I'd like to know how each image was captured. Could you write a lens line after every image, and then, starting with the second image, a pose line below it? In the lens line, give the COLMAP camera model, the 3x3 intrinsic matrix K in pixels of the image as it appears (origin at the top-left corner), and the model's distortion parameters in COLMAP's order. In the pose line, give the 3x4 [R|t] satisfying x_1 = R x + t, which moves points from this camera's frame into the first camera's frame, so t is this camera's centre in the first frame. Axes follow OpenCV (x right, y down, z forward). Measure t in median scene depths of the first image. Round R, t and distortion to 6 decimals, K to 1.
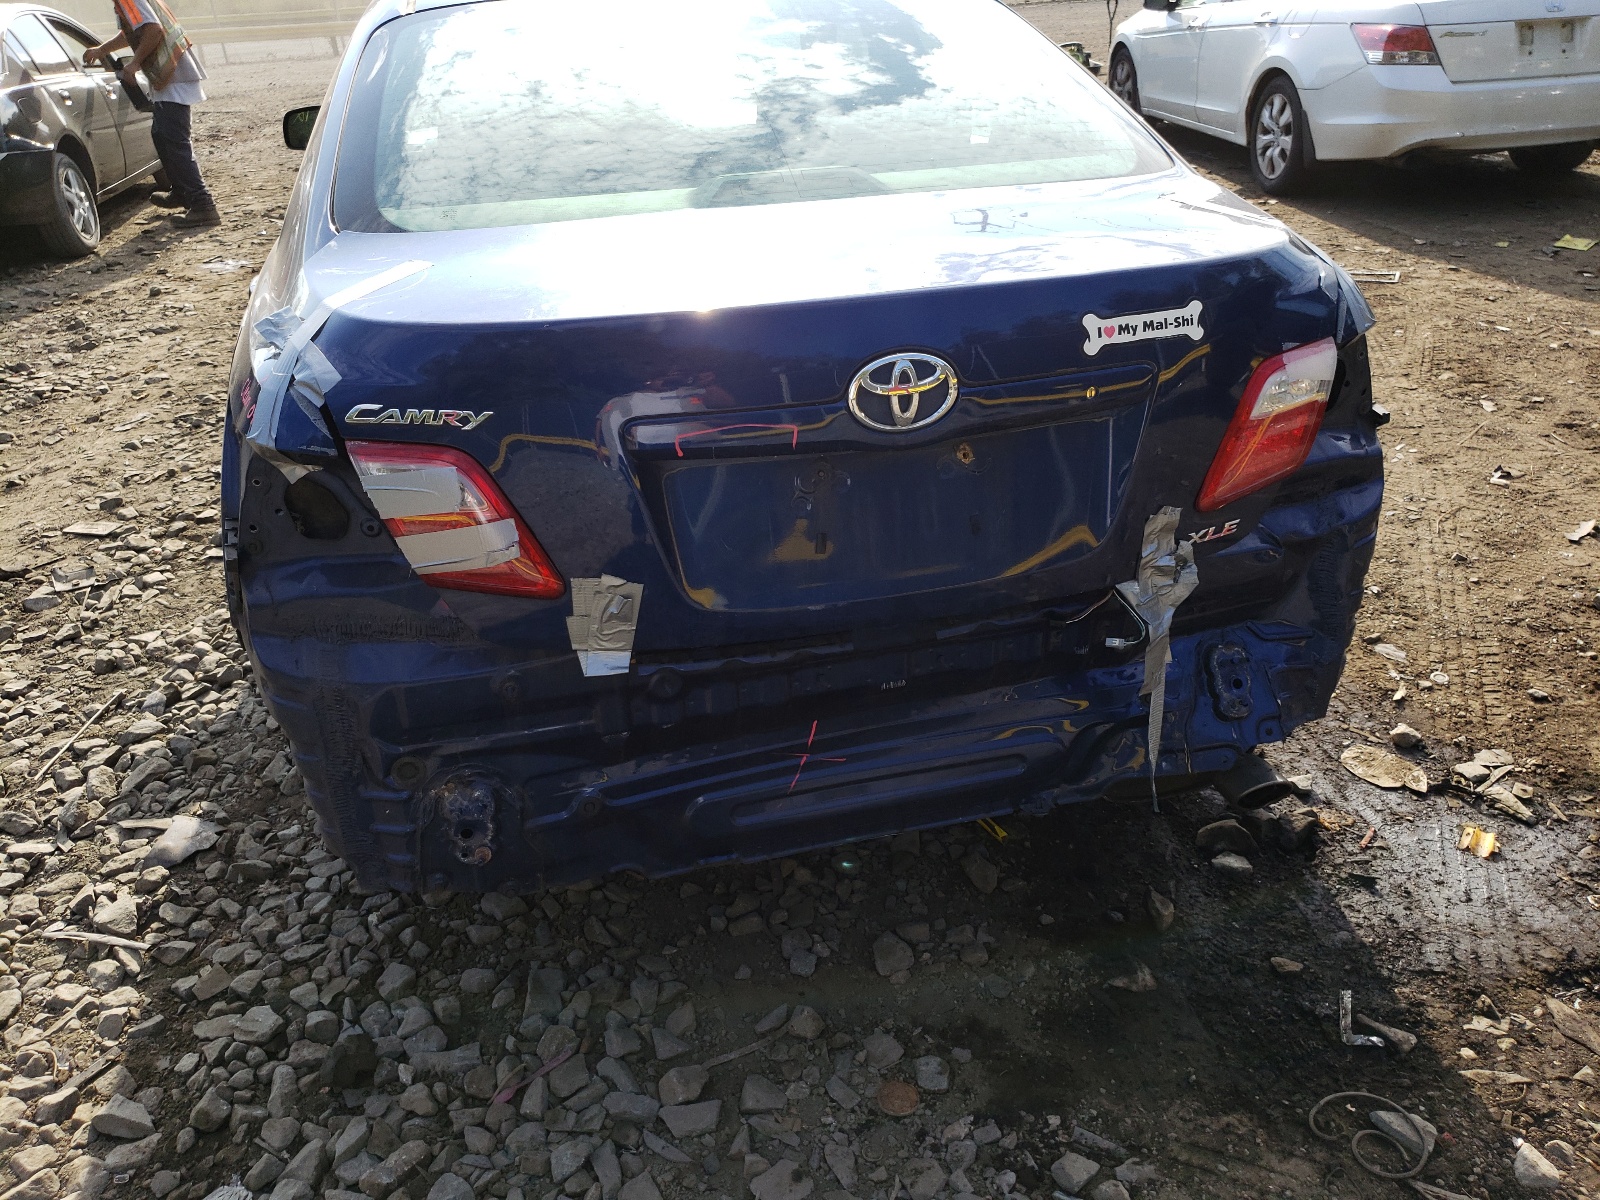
lens RADIAL K [[1231.5, 0, 795.2], [0, 1231.5, 595.9], [0, 0, 1]] dist [0.013367, 0.005037]
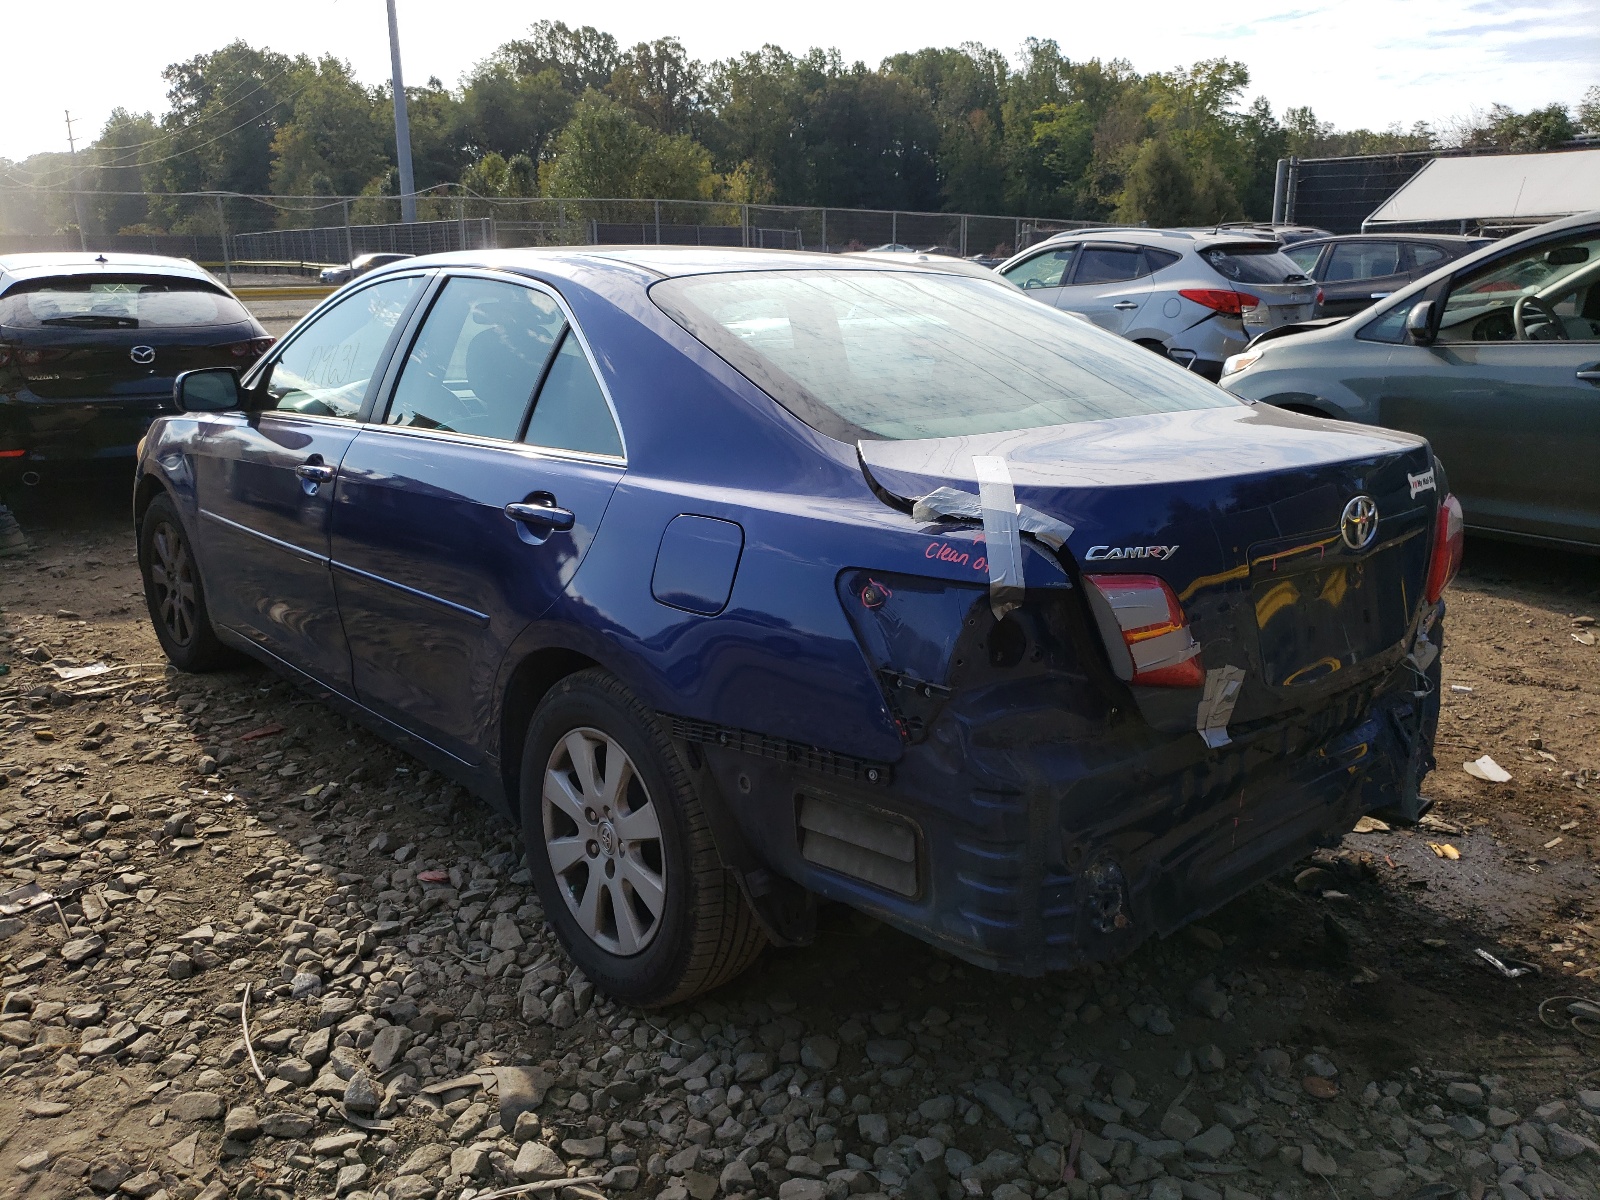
lens RADIAL K [[1237.9, 0, 801.4], [0, 1237.9, 609.0], [0, 0, 1]] dist [0.016302, 0.005614]
pose [[0.884044, -0.072024, 0.461822, -0.719993], [0.170489, 0.969671, -0.175132, 0.049956], [-0.435201, 0.233560, 0.869511, 0.006007]]
